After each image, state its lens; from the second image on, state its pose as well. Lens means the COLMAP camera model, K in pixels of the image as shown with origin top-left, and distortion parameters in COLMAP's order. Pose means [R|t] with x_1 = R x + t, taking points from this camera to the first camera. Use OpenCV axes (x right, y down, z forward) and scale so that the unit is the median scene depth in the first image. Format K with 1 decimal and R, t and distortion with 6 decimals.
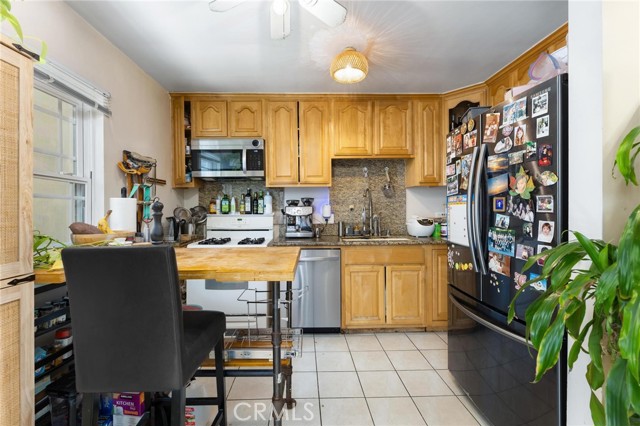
lens RADIAL K [[261.9, 0, 319.1], [0, 261.9, 210.4], [0, 0, 1]] dist [0.000172, -0.000014]
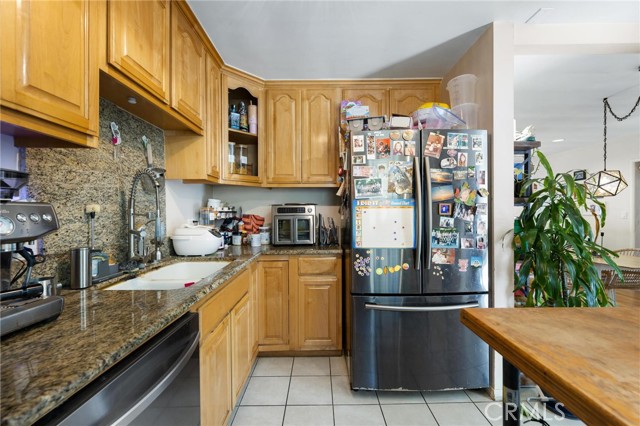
lens RADIAL K [[261.9, 0, 319.0], [0, 261.9, 214.6], [0, 0, 1]] dist [0.000172, -0.000014]
pose [[0.080055, -0.001844, 0.996789, -0.622721], [0.006933, 0.999975, 0.001293, -0.001768], [-0.996766, 0.006807, 0.080065, 1.521693]]
